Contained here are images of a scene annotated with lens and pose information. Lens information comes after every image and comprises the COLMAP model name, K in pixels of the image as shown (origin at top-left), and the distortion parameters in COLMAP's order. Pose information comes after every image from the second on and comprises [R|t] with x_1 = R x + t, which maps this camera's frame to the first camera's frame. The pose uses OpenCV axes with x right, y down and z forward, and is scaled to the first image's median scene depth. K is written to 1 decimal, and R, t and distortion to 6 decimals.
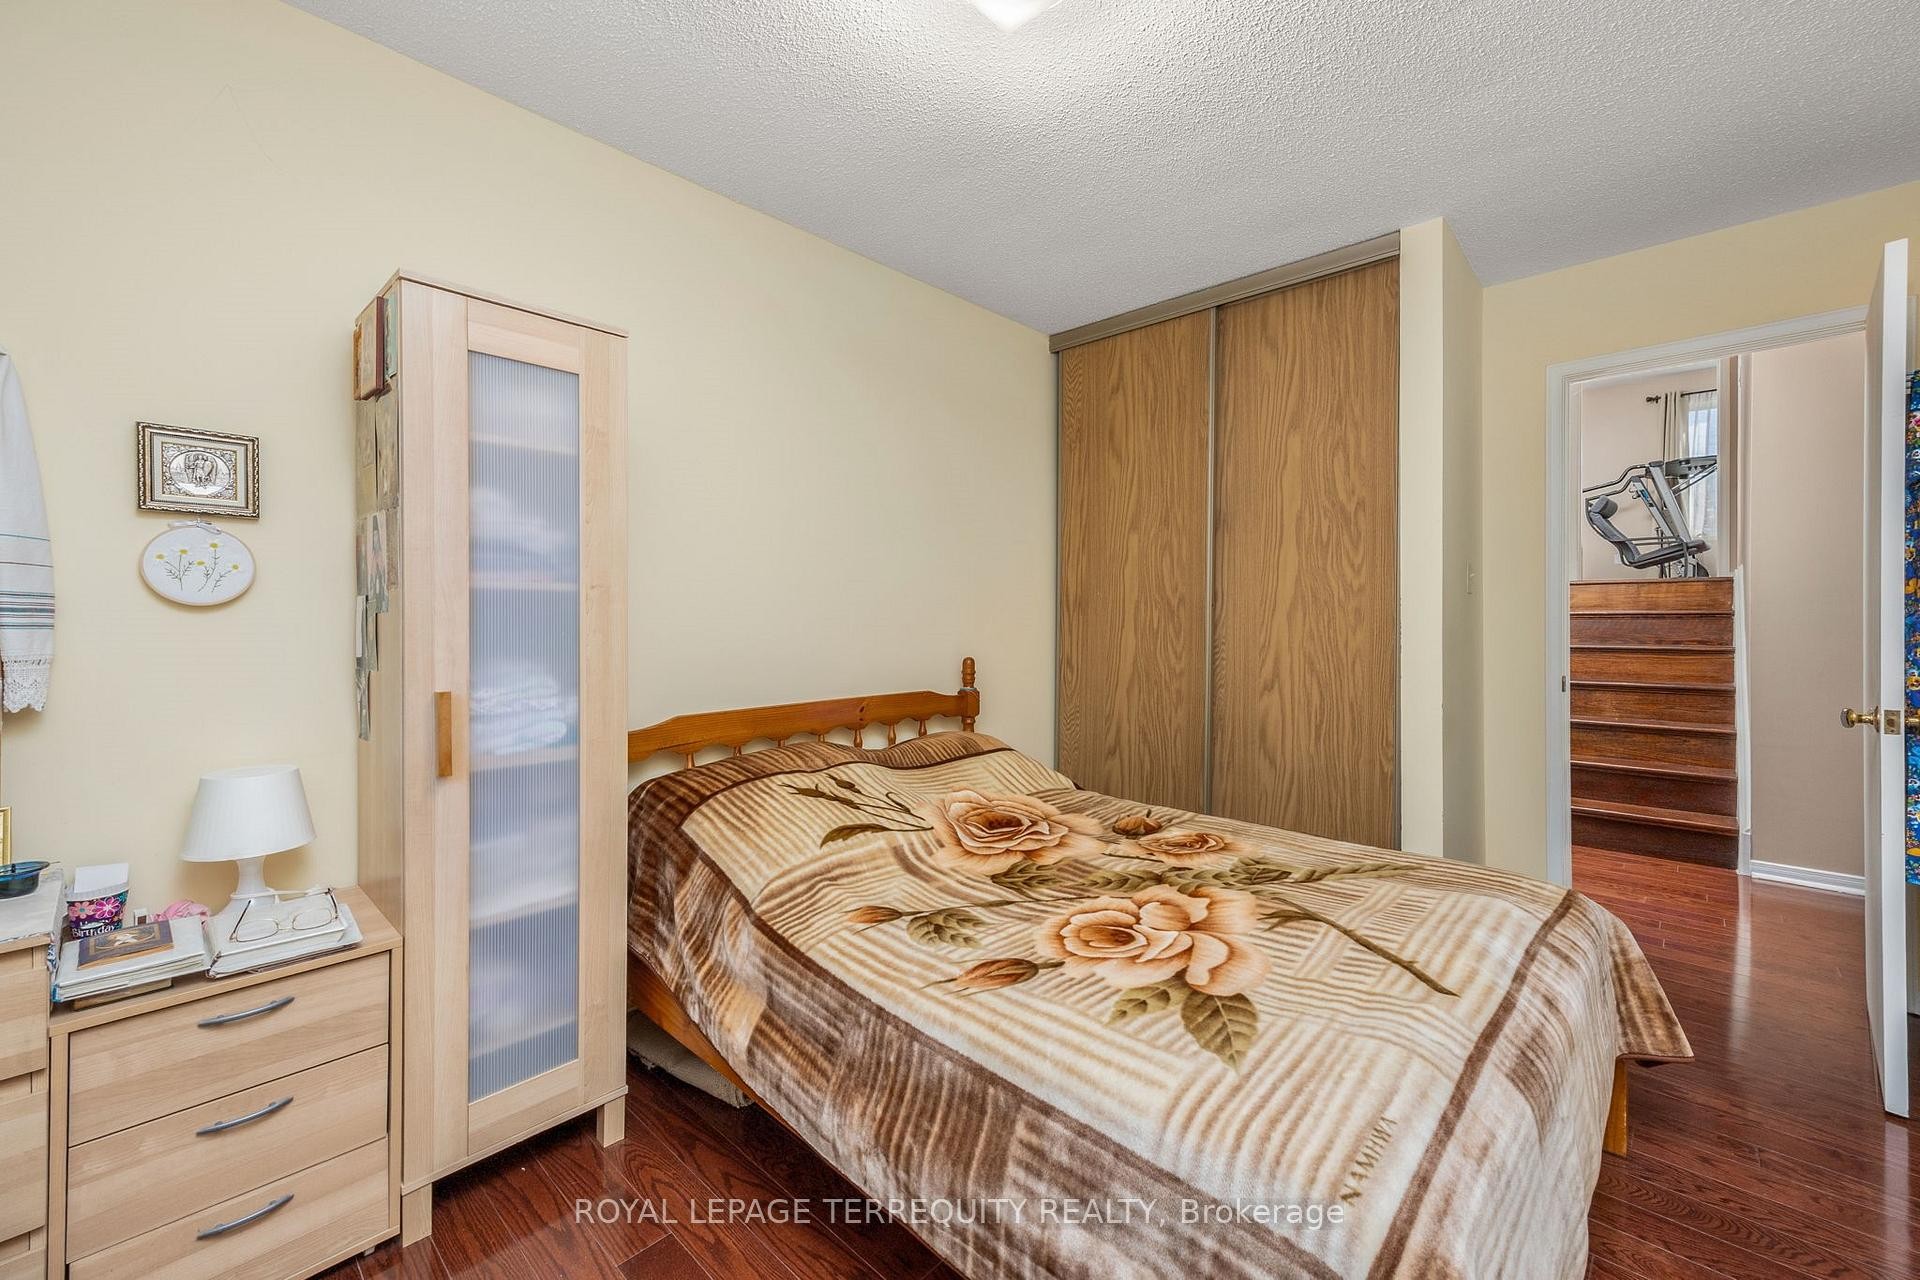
lens RADIAL K [[763.1, 0, 958.5], [0, 763.1, 611.5], [0, 0, 1]] dist [0.000220, -0.000039]
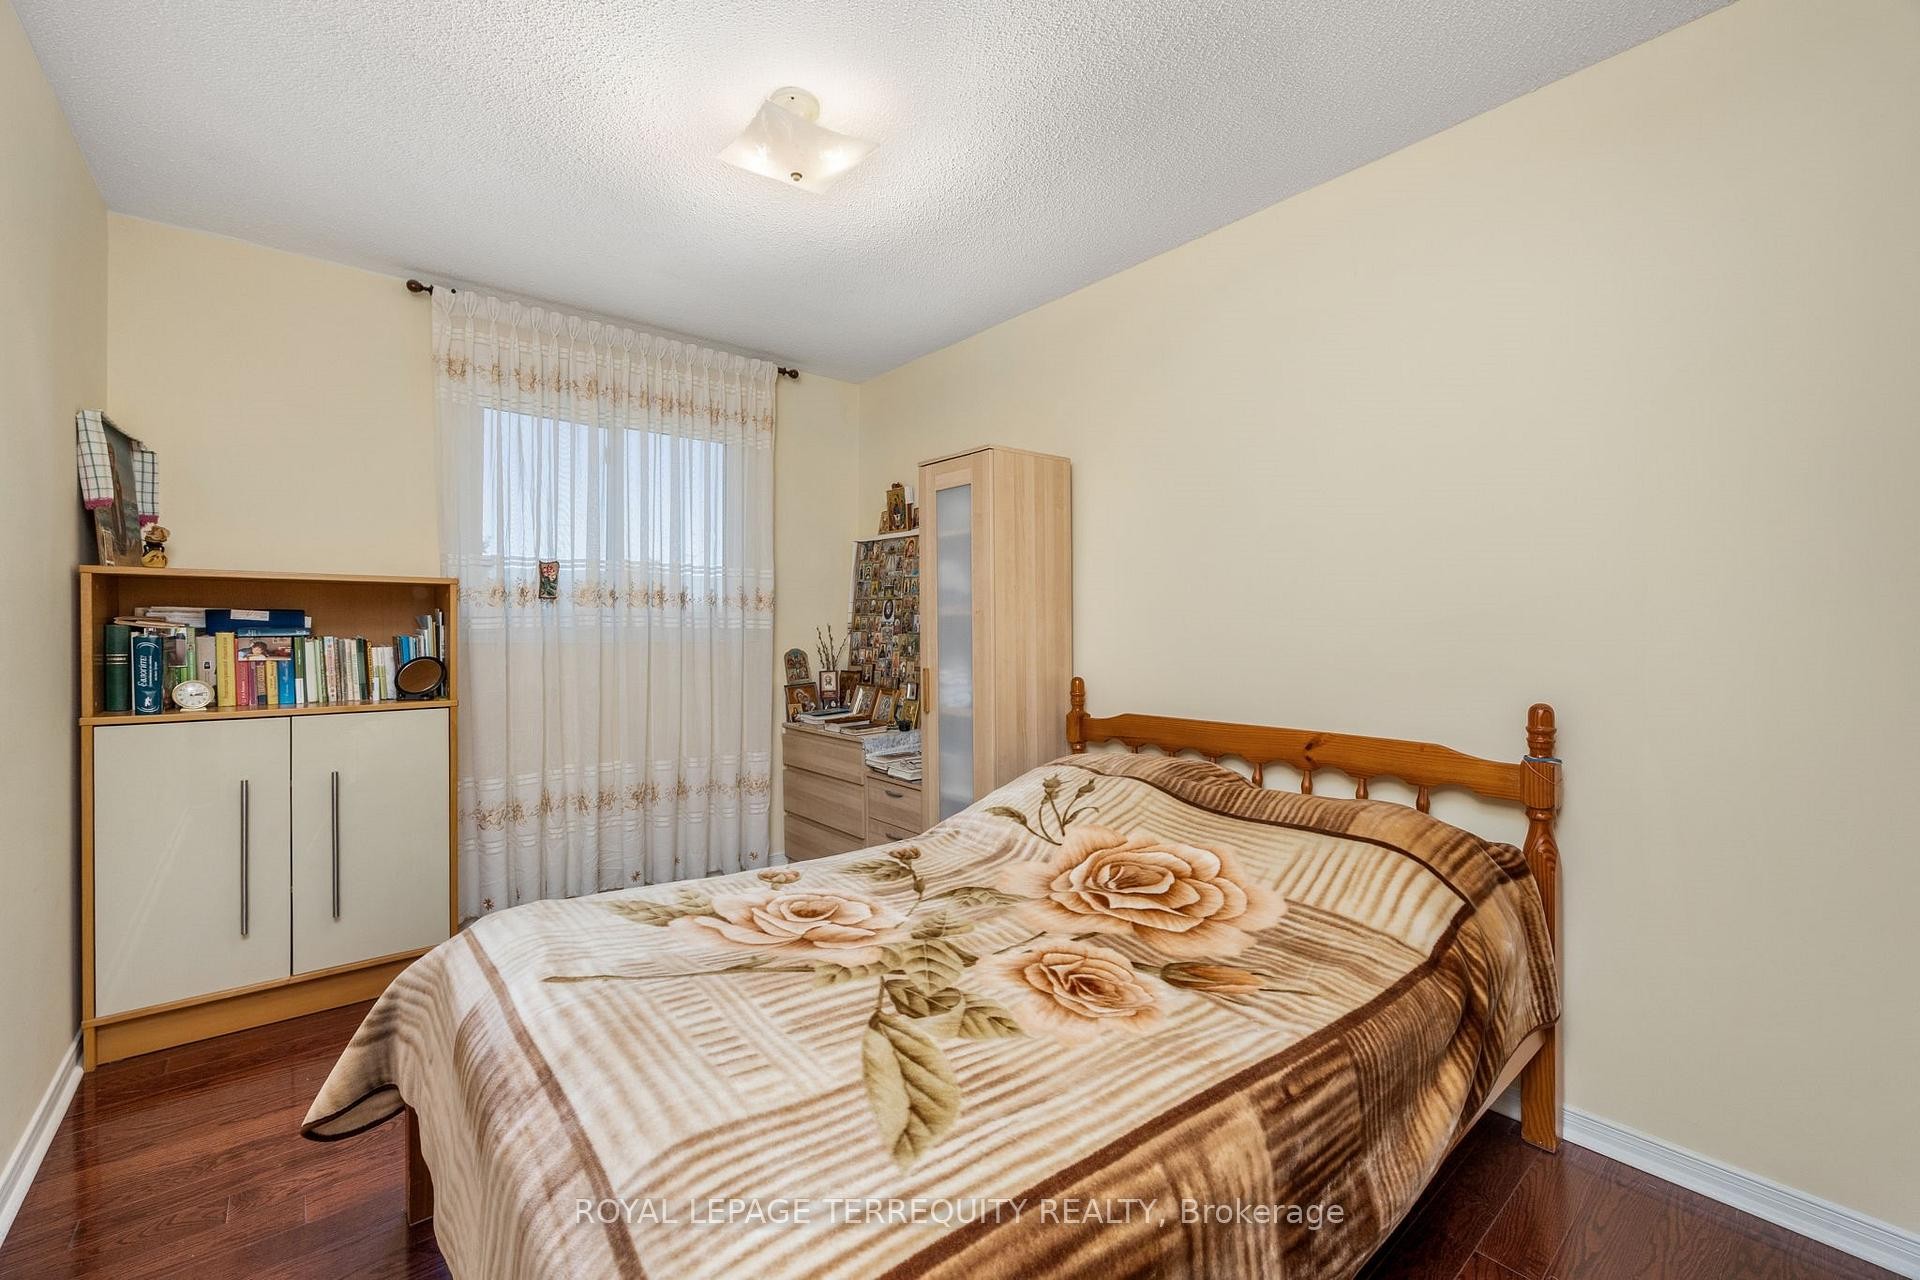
lens RADIAL K [[744.6, 0, 966.7], [0, 744.6, 630.8], [0, 0, 1]] dist [0.001023, -0.000036]
pose [[-0.077493, 0.002404, -0.996990, 1.092040], [0.004108, 0.999989, 0.002092, 0.002822], [0.996984, -0.003934, -0.077502, 1.109544]]
